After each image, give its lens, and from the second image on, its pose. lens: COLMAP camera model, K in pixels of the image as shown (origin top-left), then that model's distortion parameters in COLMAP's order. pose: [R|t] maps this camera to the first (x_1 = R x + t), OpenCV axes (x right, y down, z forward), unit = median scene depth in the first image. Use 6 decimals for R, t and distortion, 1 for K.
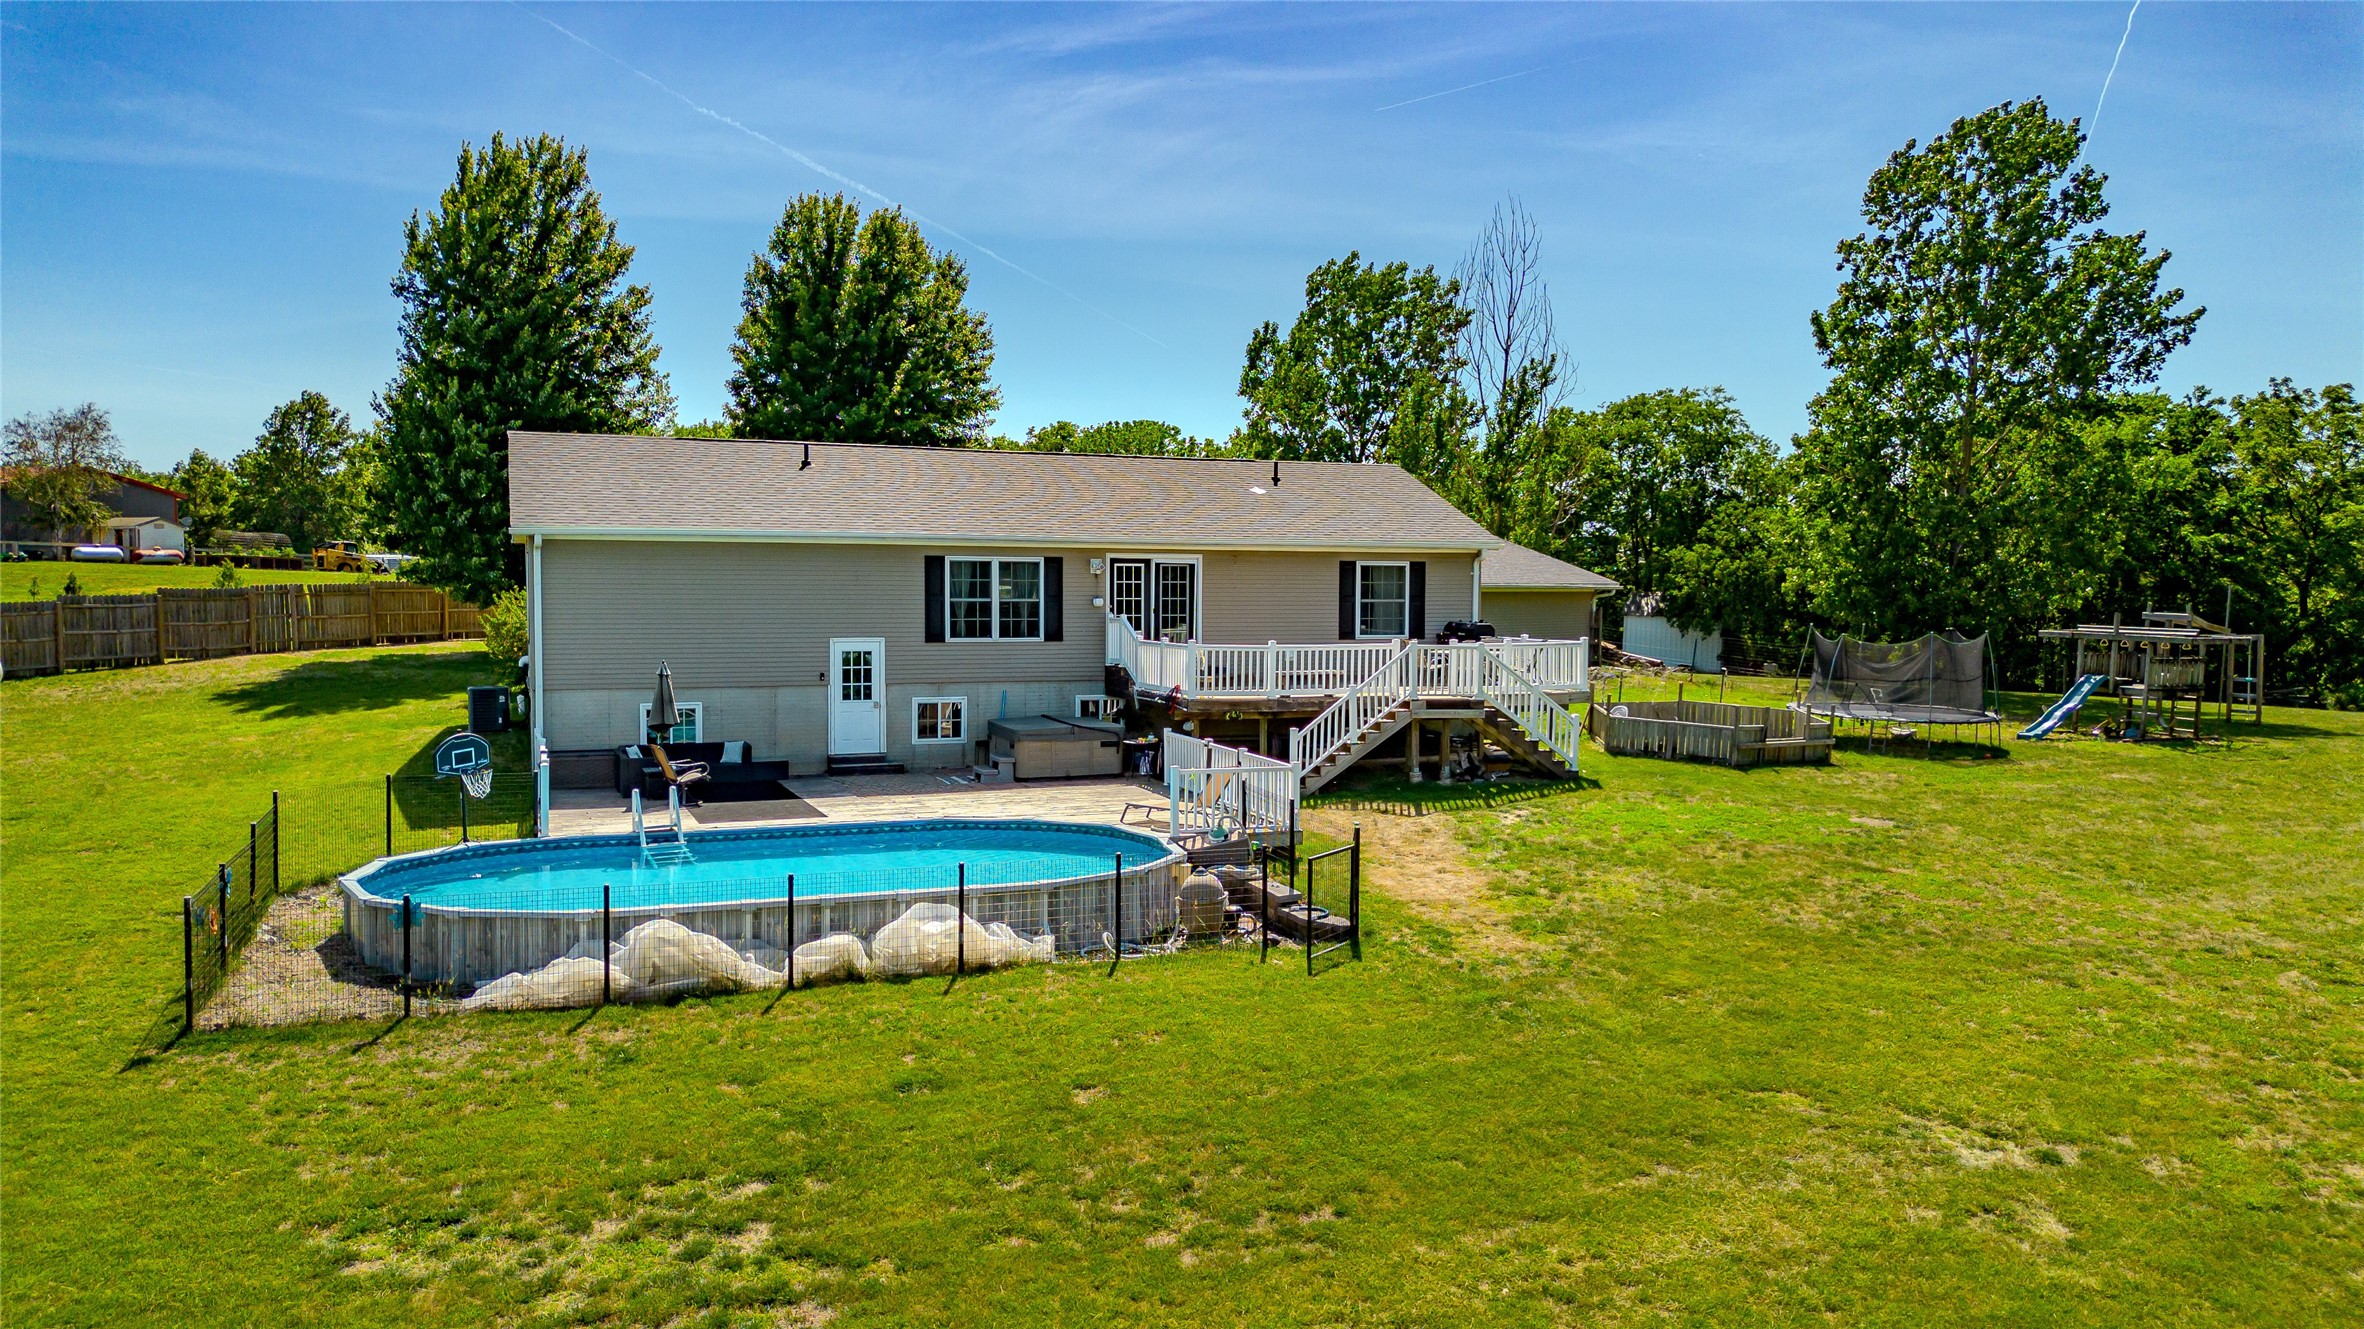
lens RADIAL K [[1690.6, 0, 1195.0], [0, 1690.6, 664.3], [0, 0, 1]] dist [0.026691, -0.007763]
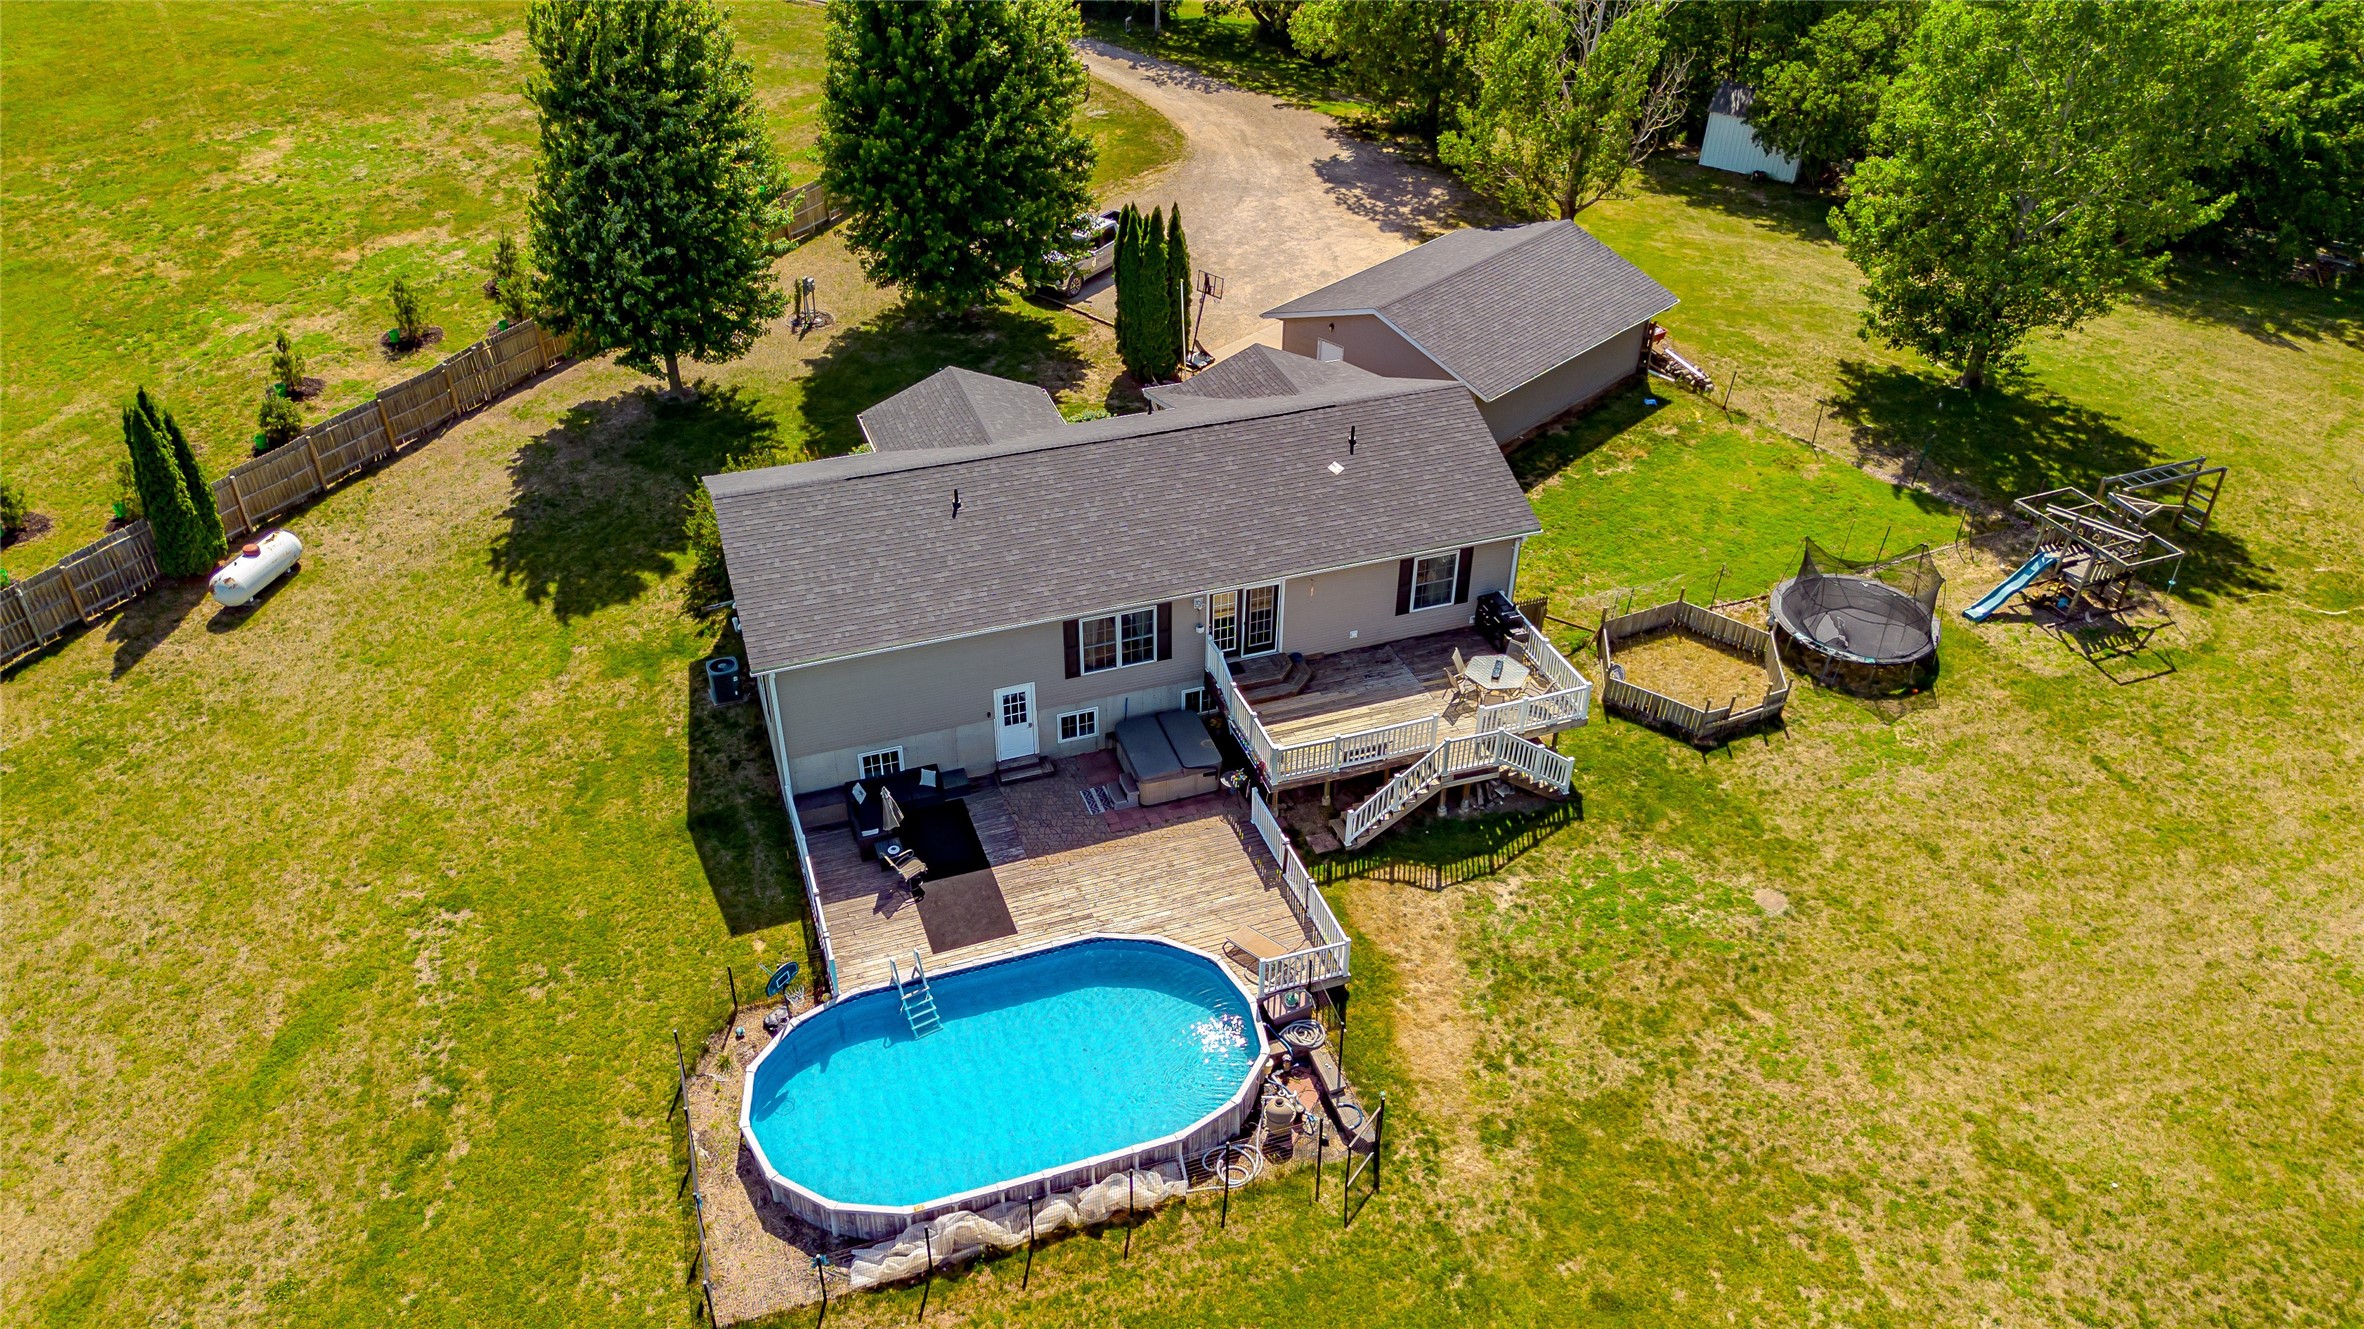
lens RADIAL K [[1690.6, 0, 1172.8], [0, 1690.6, 661.9], [0, 0, 1]] dist [0.026691, -0.007763]
pose [[0.998755, 0.023069, -0.044235, -0.022985], [0.003411, 0.853026, 0.521858, -0.694708], [0.049773, -0.521359, 0.851885, -0.073780]]
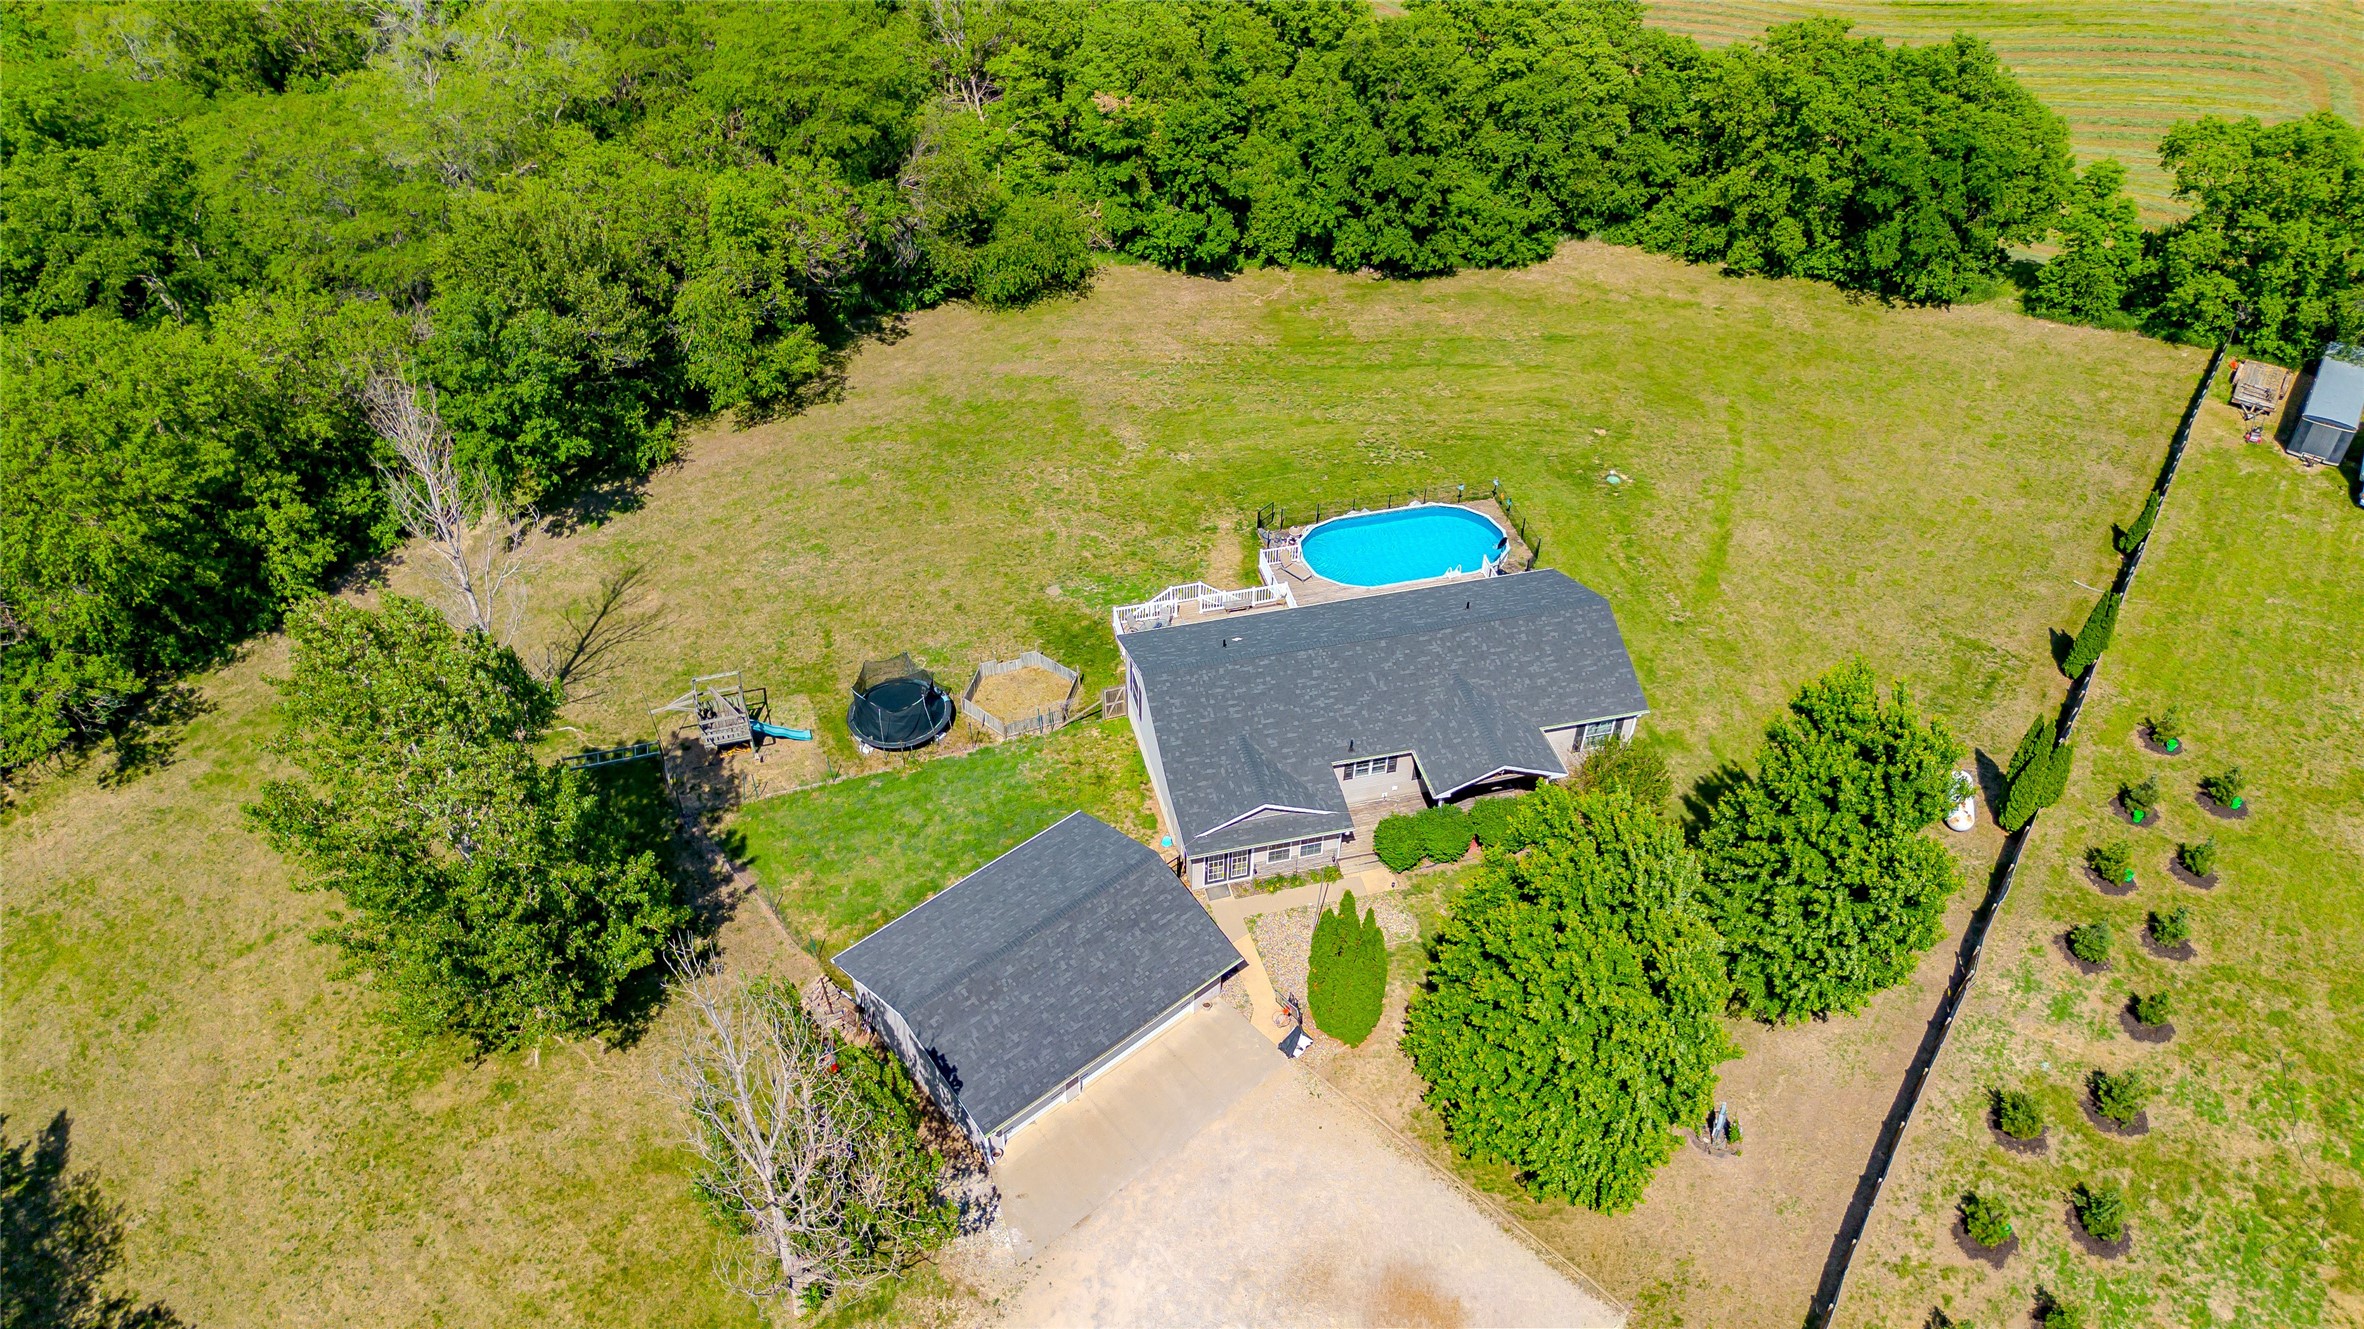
lens RADIAL K [[1690.6, 0, 1183.0], [0, 1690.6, 662.4], [0, 0, 1]] dist [0.026691, -0.007763]
pose [[-0.991320, -0.106482, 0.077118, -0.059179], [-0.023256, 0.719329, 0.694280, -1.589594], [-0.129401, 0.686460, -0.715561, 2.677888]]
